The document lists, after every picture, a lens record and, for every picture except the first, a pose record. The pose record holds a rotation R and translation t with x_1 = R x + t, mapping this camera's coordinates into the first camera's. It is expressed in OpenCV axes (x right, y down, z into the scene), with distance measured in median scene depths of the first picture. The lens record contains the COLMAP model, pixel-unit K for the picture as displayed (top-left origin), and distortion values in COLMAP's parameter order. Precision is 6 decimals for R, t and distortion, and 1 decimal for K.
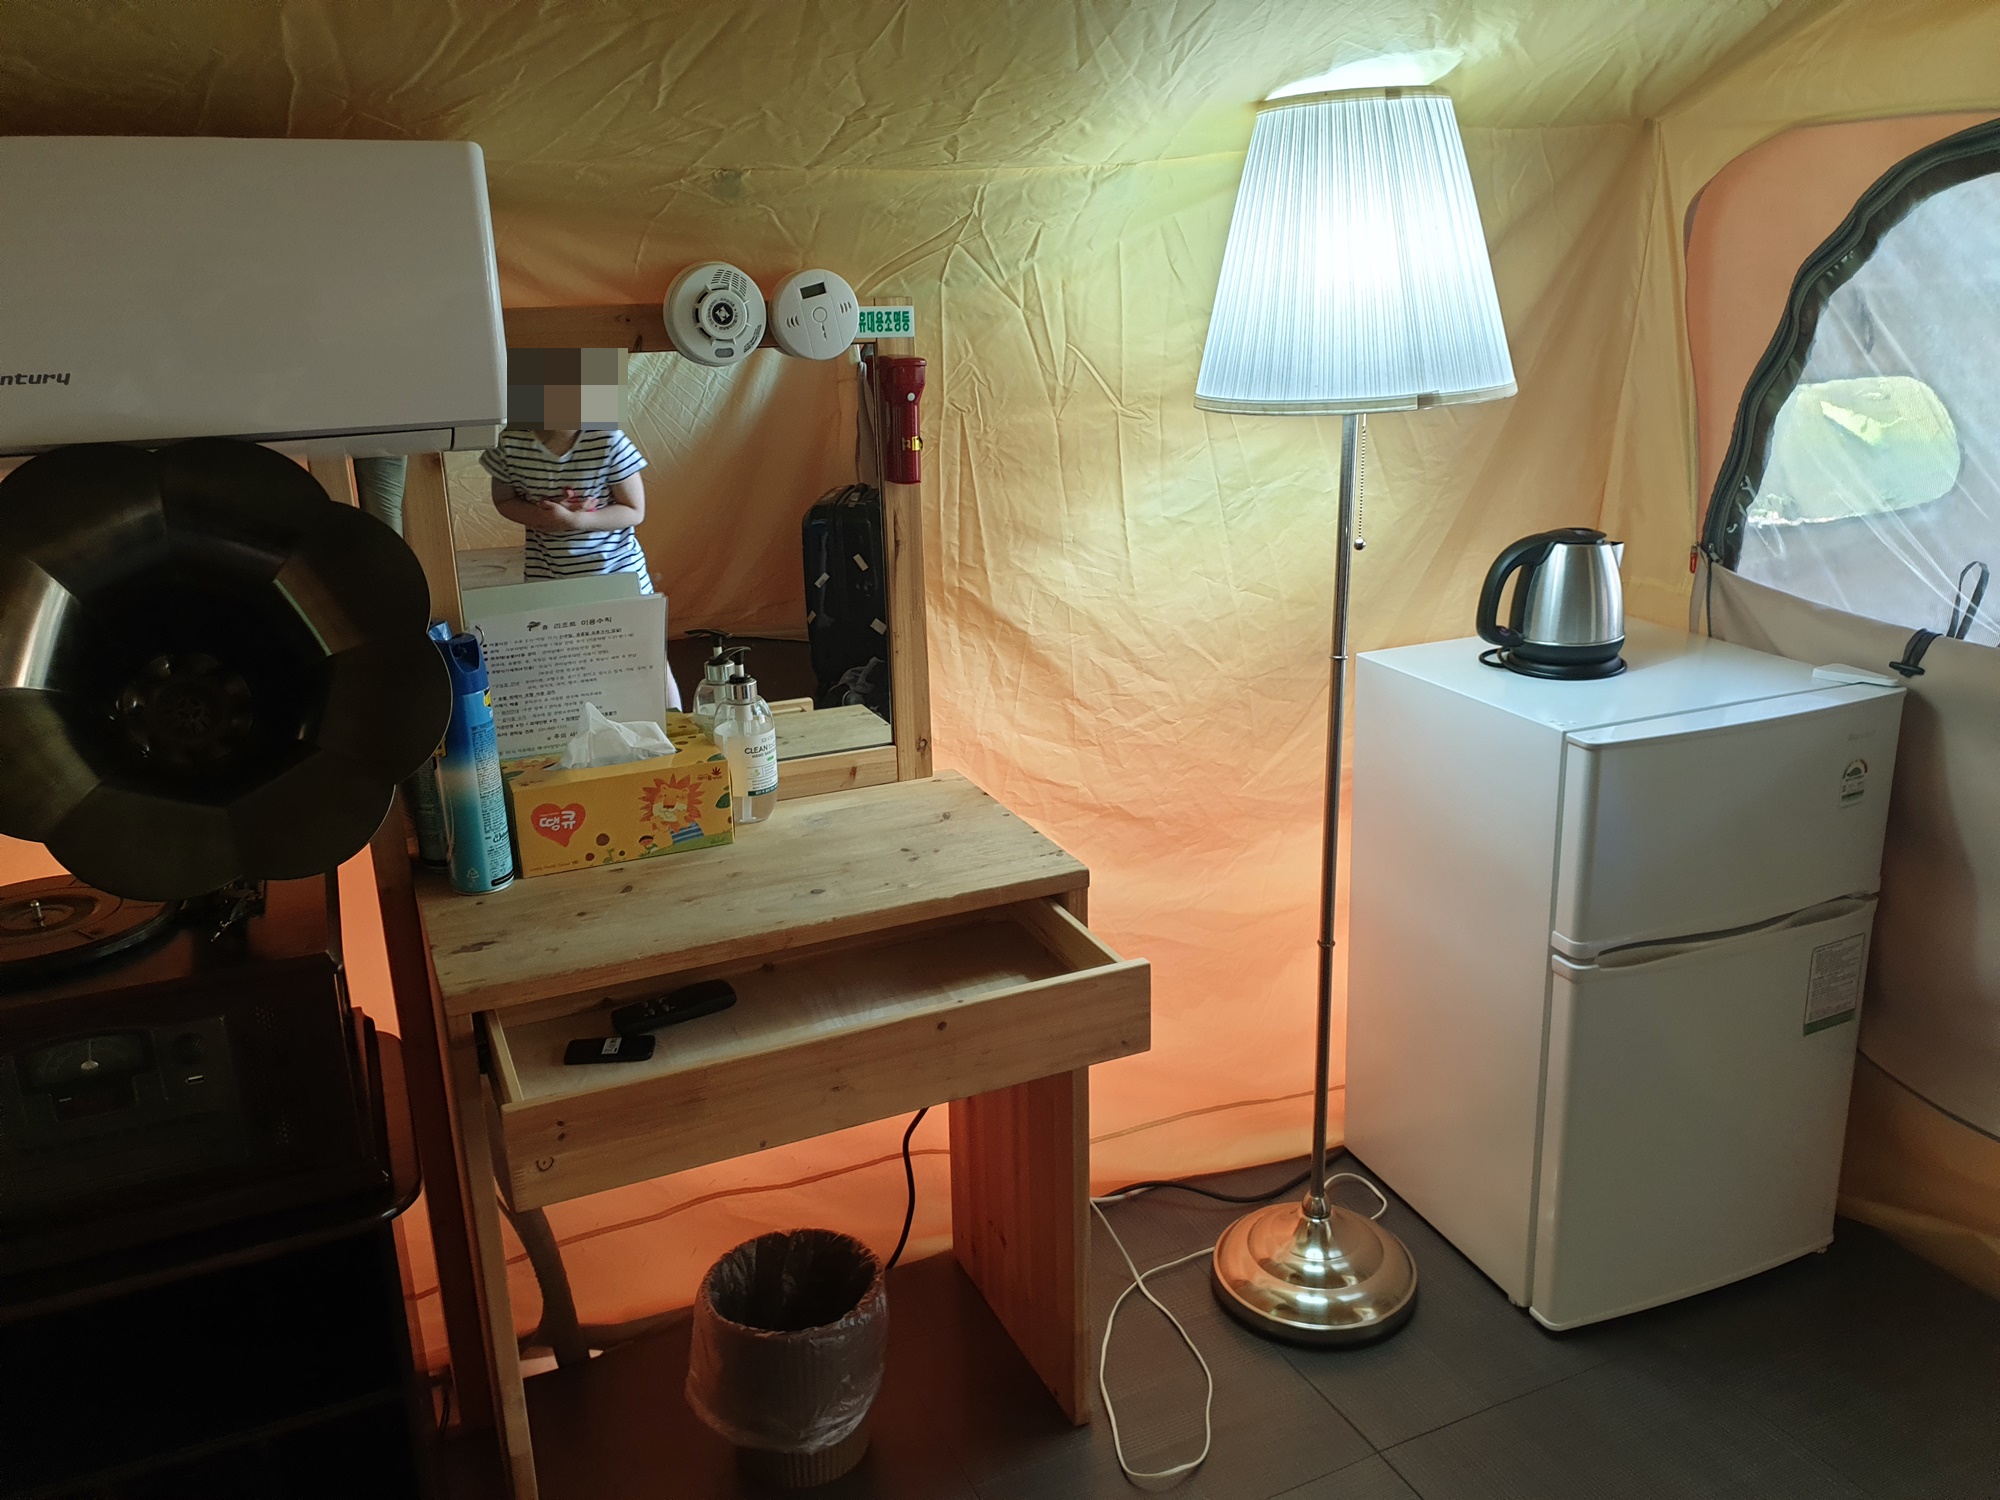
lens RADIAL K [[1536.3, 0, 1029.0], [0, 1536.3, 748.6], [0, 0, 1]] dist [0.003040, -0.012478]
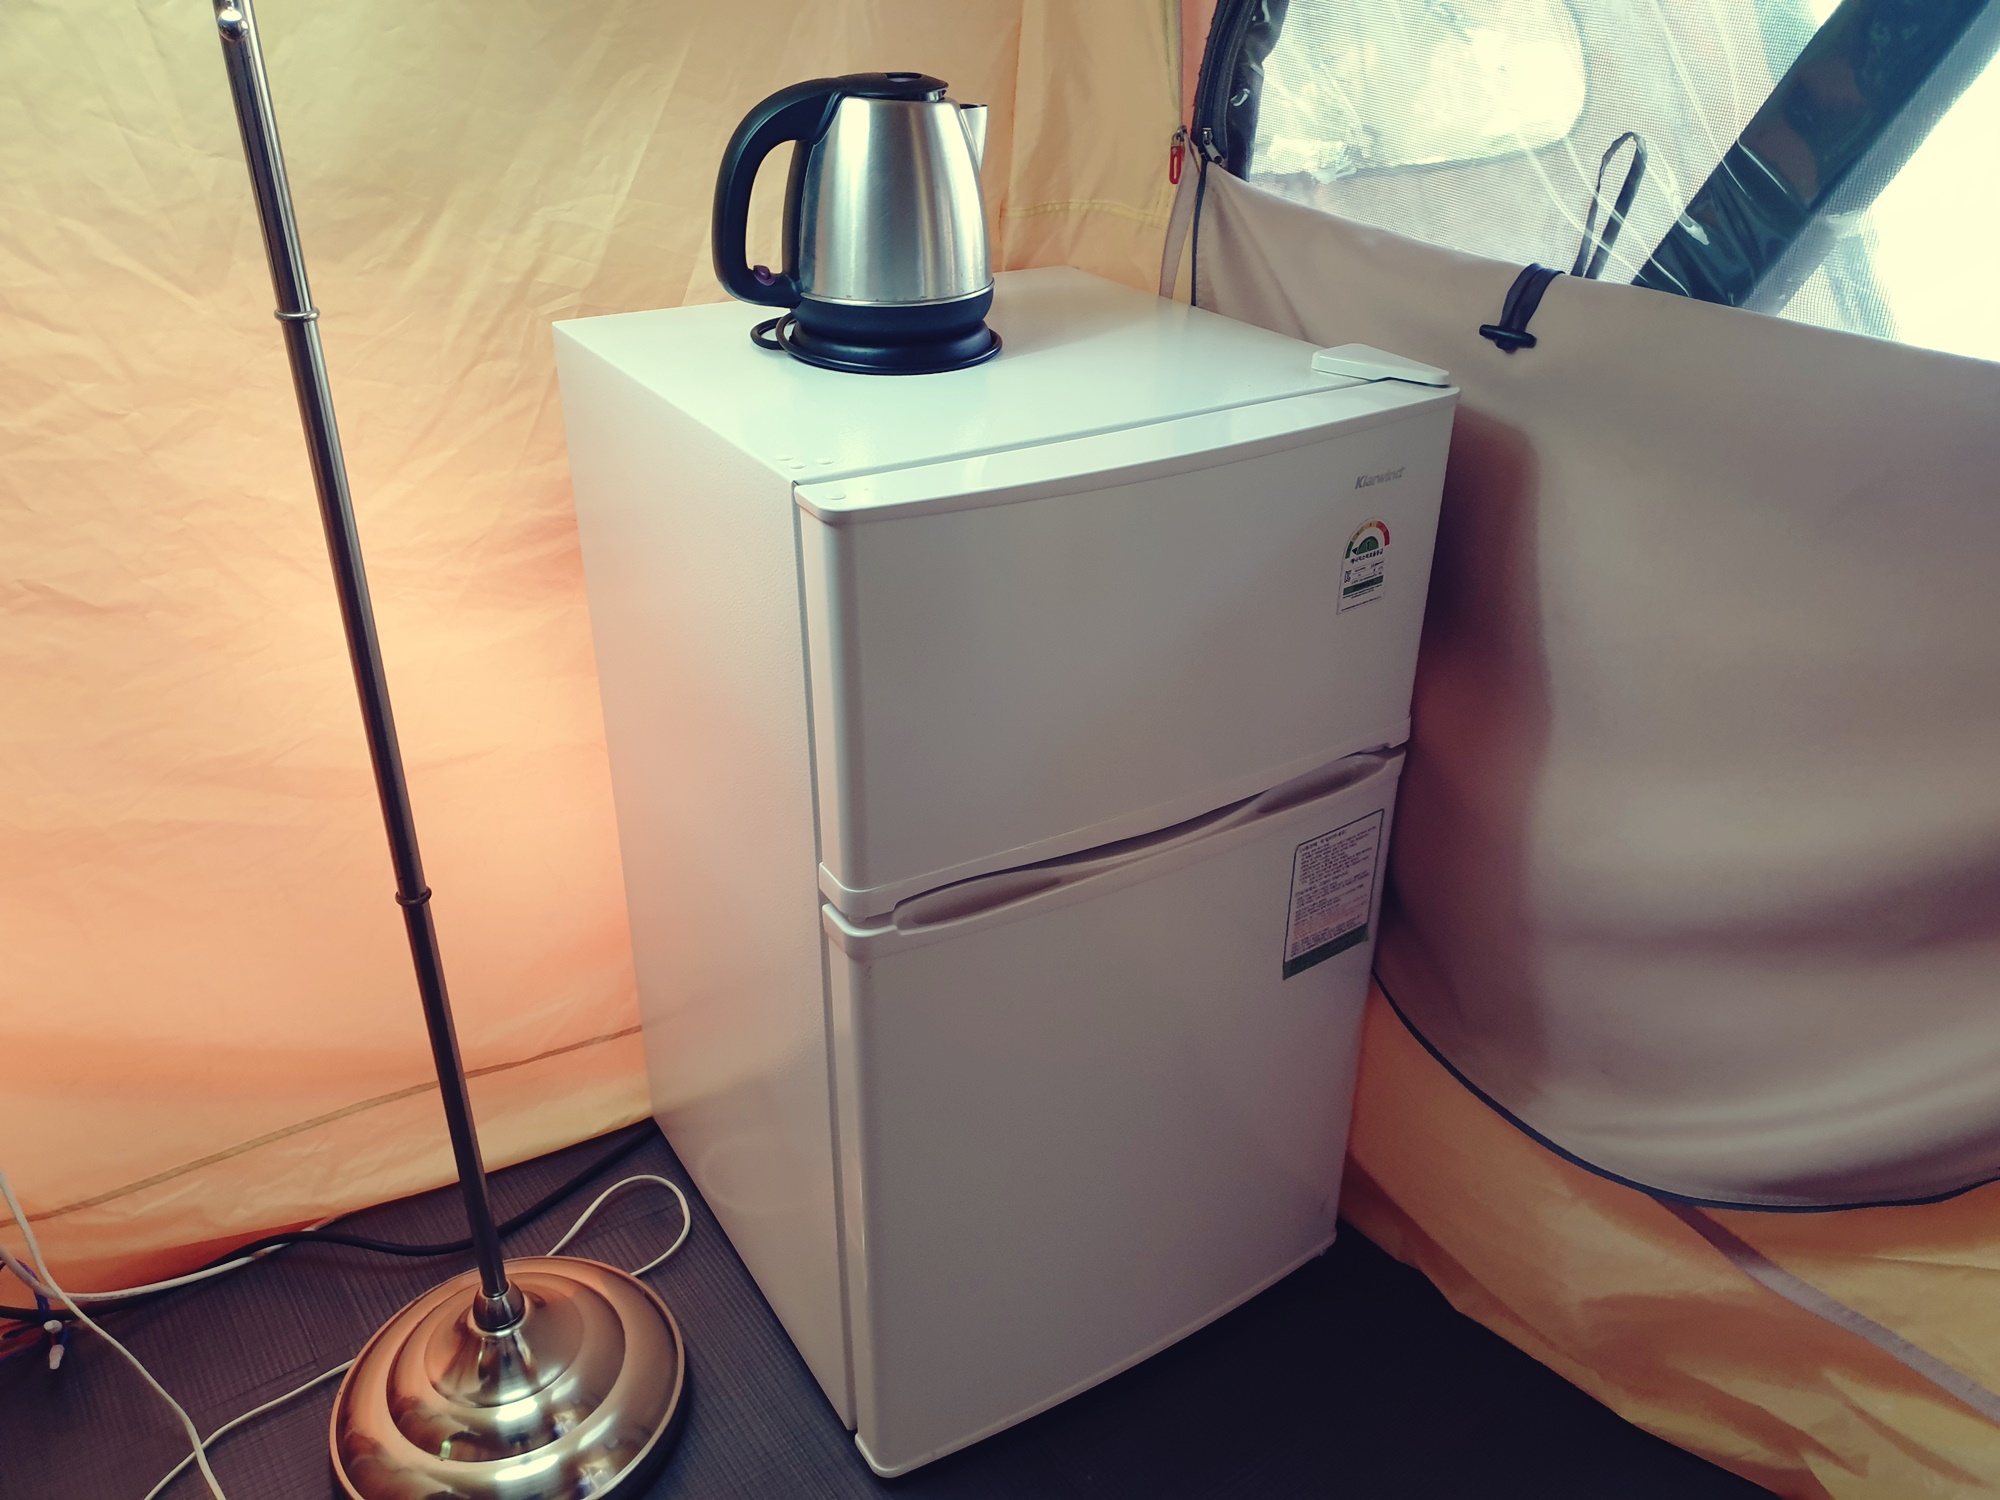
lens RADIAL K [[1472.7, 0, 911.6], [0, 1472.7, 761.4], [0, 0, 1]] dist [0.181806, -0.001147]
pose [[0.988687, -0.055802, 0.139229, 0.274967], [0.026732, 0.978914, 0.202516, -0.016835], [-0.147594, -0.196503, 0.969331, 0.457116]]
